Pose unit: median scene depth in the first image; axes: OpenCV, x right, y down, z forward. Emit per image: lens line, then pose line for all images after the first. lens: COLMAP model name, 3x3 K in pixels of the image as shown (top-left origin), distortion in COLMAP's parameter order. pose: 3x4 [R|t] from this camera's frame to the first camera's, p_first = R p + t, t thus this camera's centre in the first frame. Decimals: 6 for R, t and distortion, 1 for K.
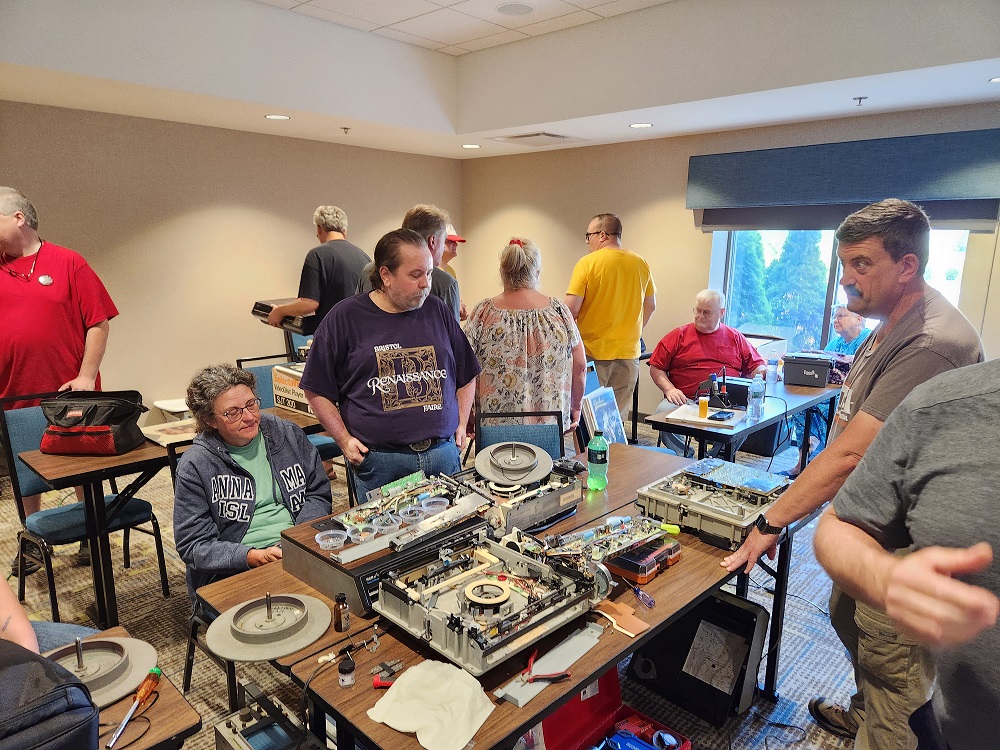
lens RADIAL K [[669.7, 0, 496.8], [0, 669.7, 389.3], [0, 0, 1]] dist [0.072904, -0.061802]
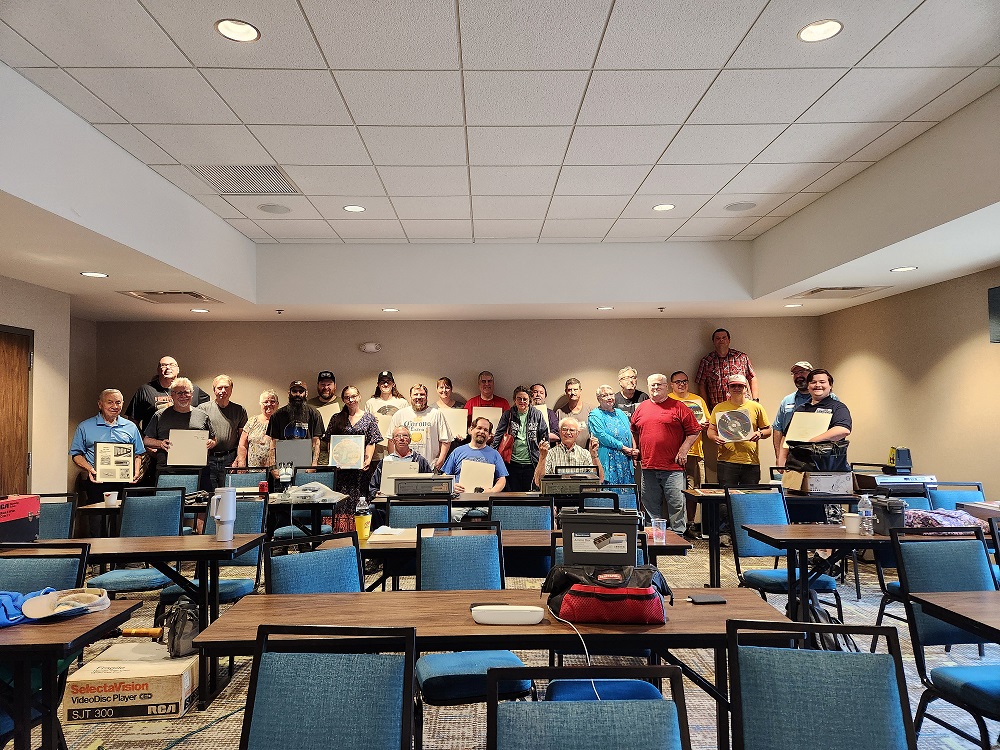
lens RADIAL K [[669.7, 0, 496.8], [0, 669.7, 389.3], [0, 0, 1]] dist [0.072904, -0.061802]
pose [[0.697120, -0.037007, -0.715999, 0.493859], [-0.129373, 0.975780, -0.176397, 0.047889], [0.705186, 0.215601, 0.675448, -0.089713]]
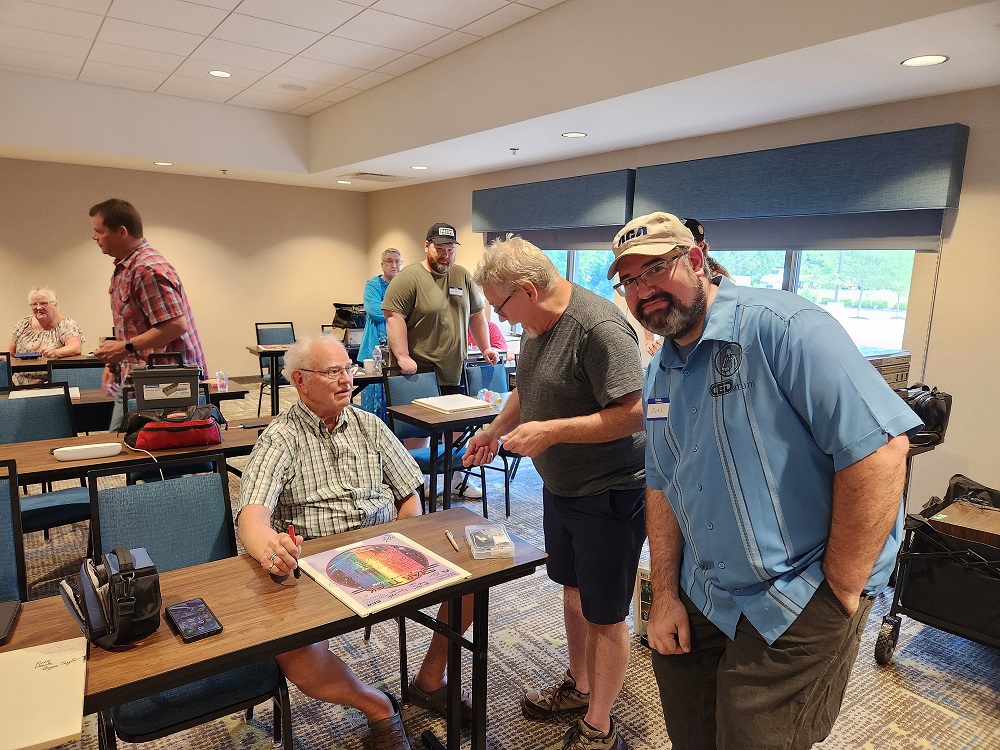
lens RADIAL K [[669.7, 0, 496.8], [0, 669.7, 389.3], [0, 0, 1]] dist [0.072904, -0.061802]
pose [[0.980529, 0.053061, -0.189071, 0.597524], [-0.057914, 0.998117, -0.020233, 0.052895], [0.187641, 0.030788, 0.981755, -0.227234]]
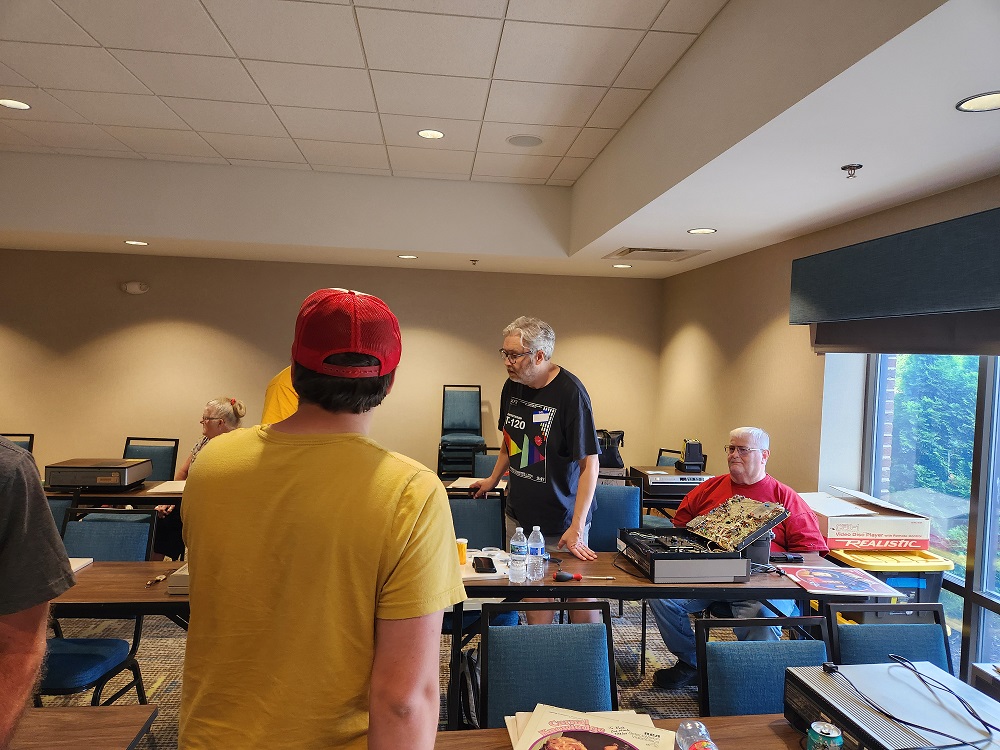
lens RADIAL K [[678.2, 0, 500.0], [0, 678.2, 375.0], [0, 0, 1]] dist [0.049856, -0.000338]
pose [[0.756133, 0.037553, -0.653340, 0.562826], [-0.158496, 0.979138, -0.127154, -0.057270], [0.634934, 0.199697, 0.746310, 0.215942]]
